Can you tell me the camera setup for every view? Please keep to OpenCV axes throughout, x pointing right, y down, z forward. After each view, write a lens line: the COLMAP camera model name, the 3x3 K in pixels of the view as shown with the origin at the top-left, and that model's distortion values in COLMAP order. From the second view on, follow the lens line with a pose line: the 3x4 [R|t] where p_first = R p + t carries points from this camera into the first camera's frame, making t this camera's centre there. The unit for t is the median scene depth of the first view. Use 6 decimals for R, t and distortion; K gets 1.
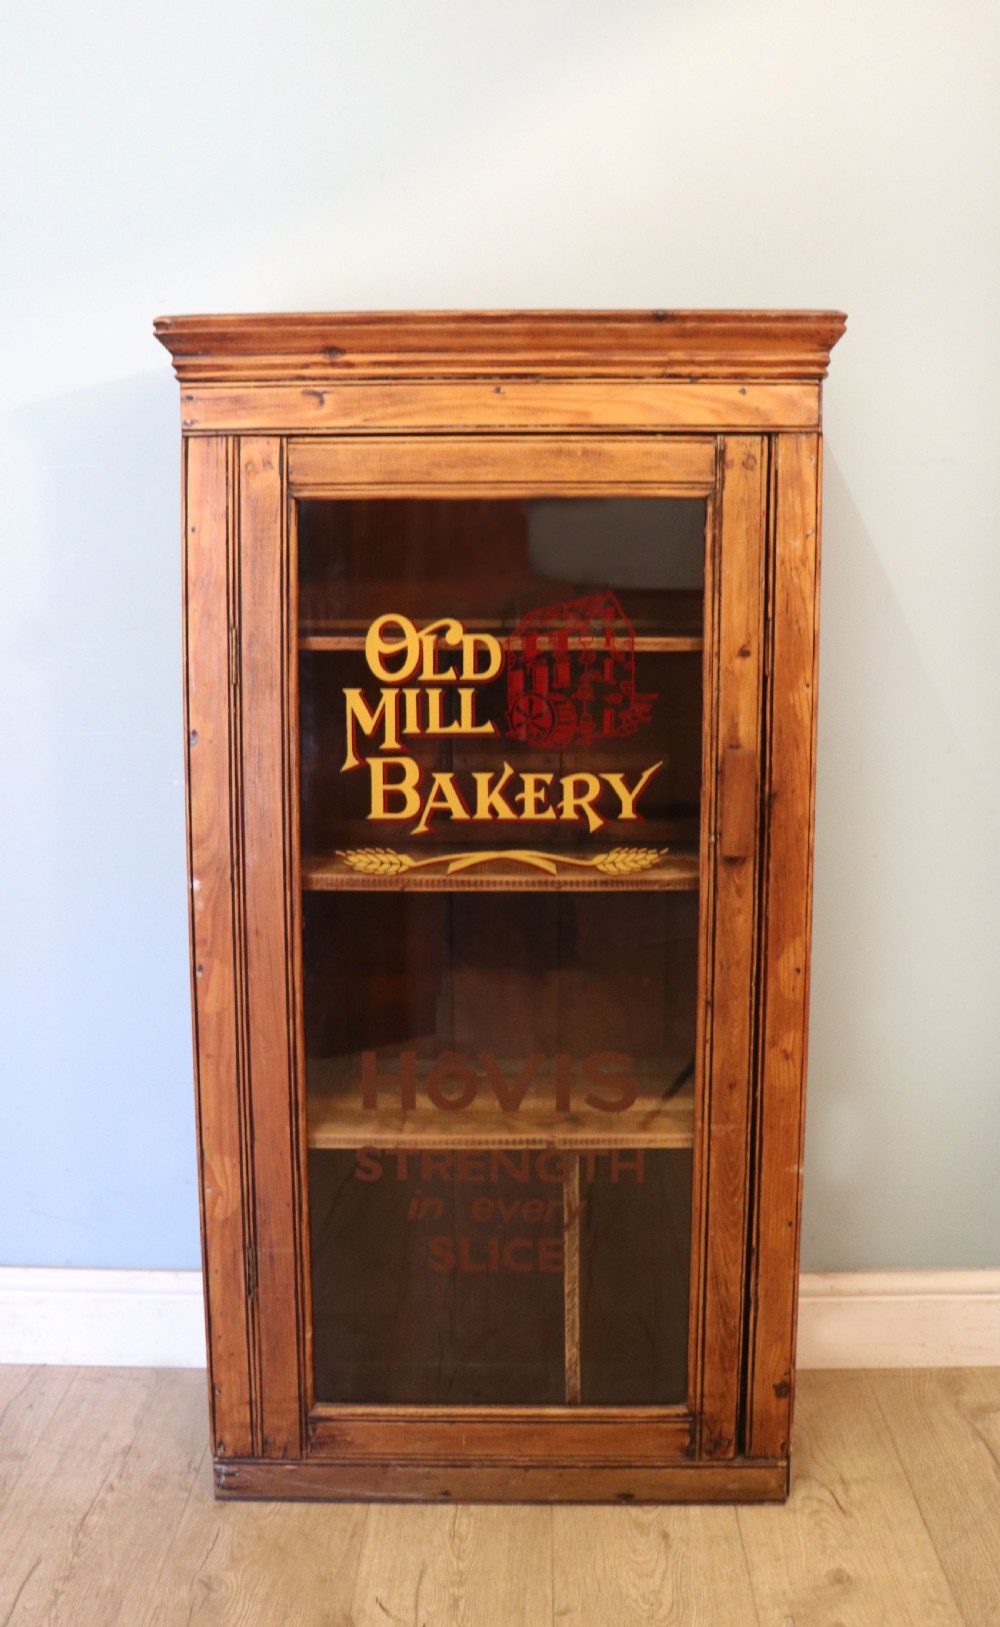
lens RADIAL K [[1597.0, 0, 512.5], [0, 1597.0, 754.2], [0, 0, 1]] dist [-0.178381, 0.179083]
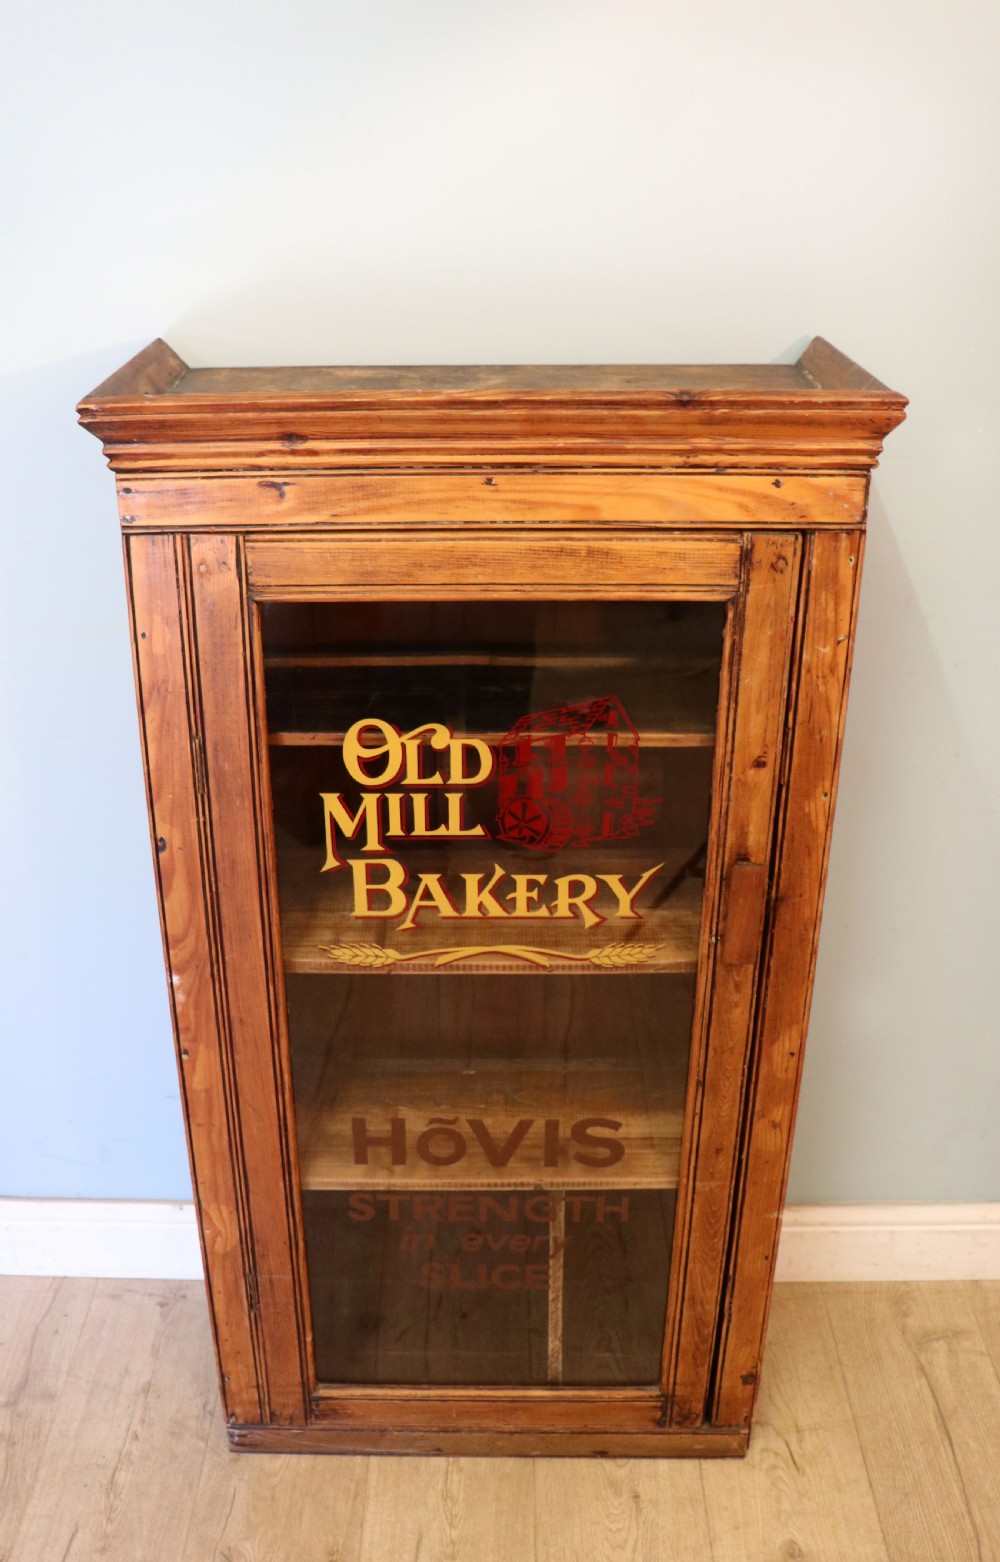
lens RADIAL K [[1461.7, 0, 461.9], [0, 1461.7, 787.7], [0, 0, 1]] dist [-0.172396, 0.153333]
pose [[0.999942, -0.002114, -0.010600, -0.015374], [0.005391, 0.947551, 0.319560, -0.311088], [0.009368, -0.319598, 0.947507, 0.203037]]
